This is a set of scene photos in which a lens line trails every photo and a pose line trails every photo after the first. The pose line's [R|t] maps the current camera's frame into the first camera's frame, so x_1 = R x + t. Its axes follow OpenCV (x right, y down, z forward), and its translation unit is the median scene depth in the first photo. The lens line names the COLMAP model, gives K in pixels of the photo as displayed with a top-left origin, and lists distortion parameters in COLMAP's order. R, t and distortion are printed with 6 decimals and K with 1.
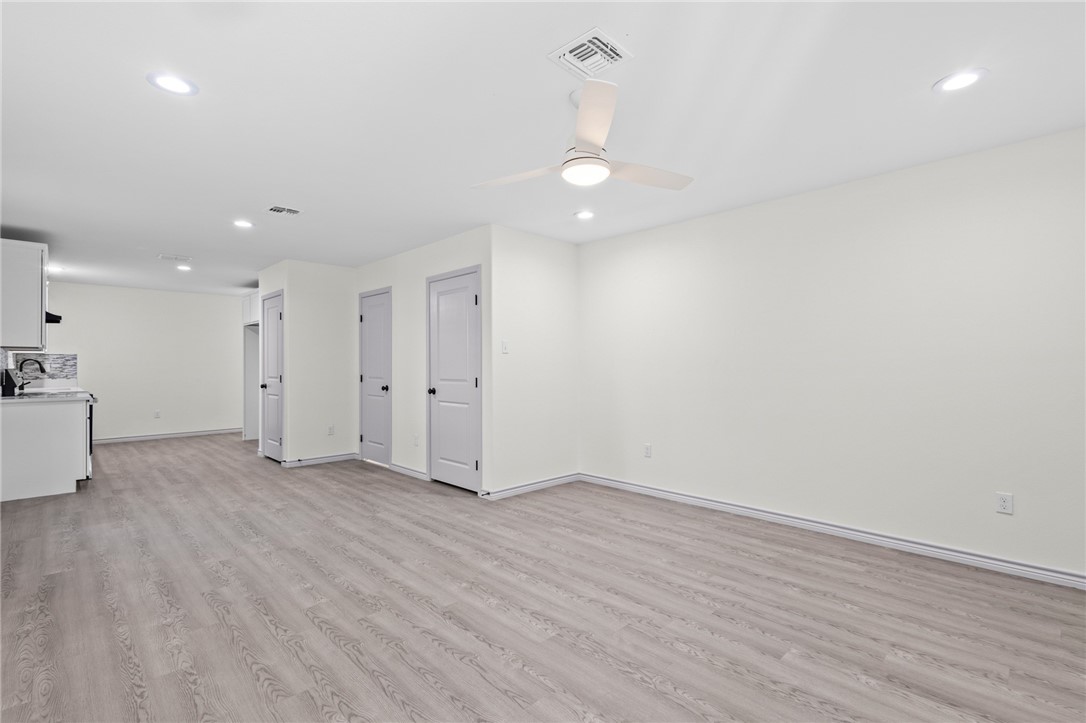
lens RADIAL K [[502.0, 0, 541.0], [0, 502.0, 365.9], [0, 0, 1]] dist [0.008399, -0.000259]
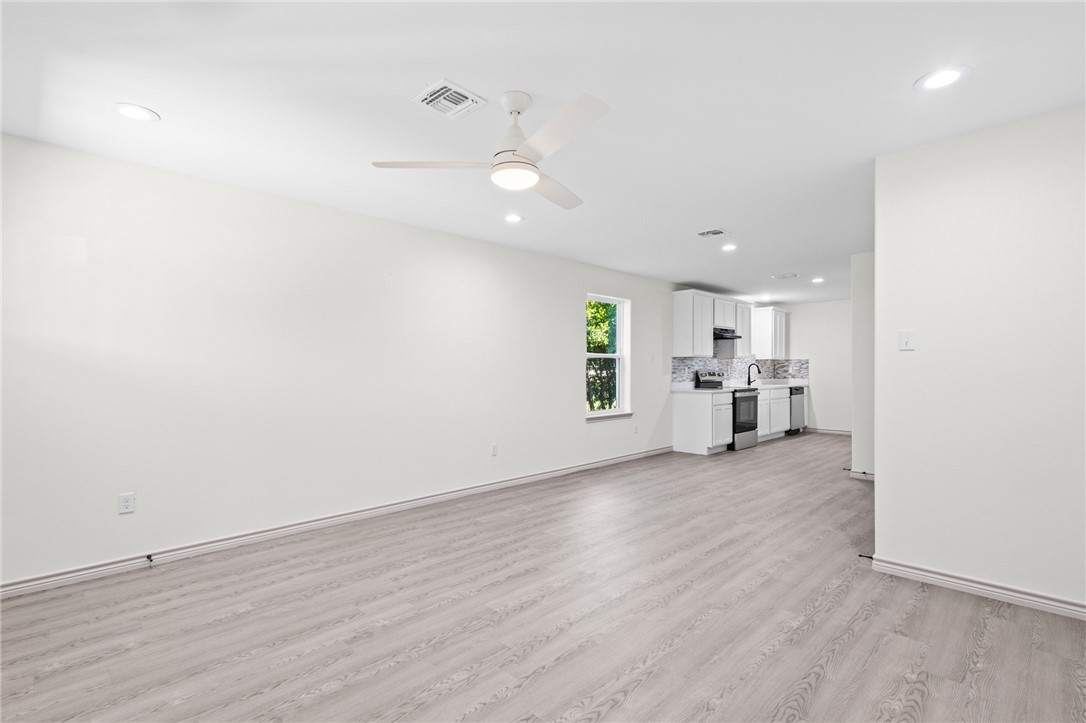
lens RADIAL K [[504.5, 0, 540.6], [0, 504.5, 372.0], [0, 0, 1]] dist [0.008389, -0.000164]
pose [[0.011167, 0.007733, -0.999908, 0.912746], [0.001943, 0.999968, 0.007755, -0.006031], [0.999936, -0.002030, 0.011152, 0.860301]]
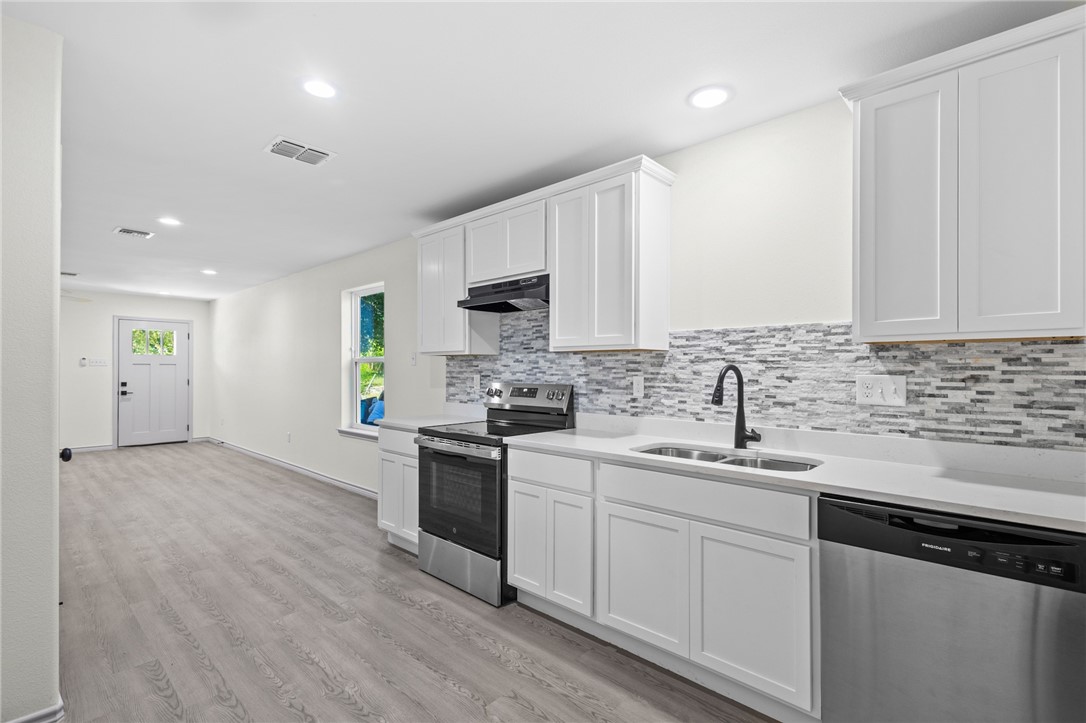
lens RADIAL K [[502.0, 0, 541.0], [0, 502.0, 365.9], [0, 0, 1]] dist [0.008399, -0.000259]
pose [[-0.998747, 0.000508, -0.050041, -1.905858], [0.000789, 0.999984, -0.005599, -0.026306], [0.050037, -0.005632, -0.998731, 3.045584]]
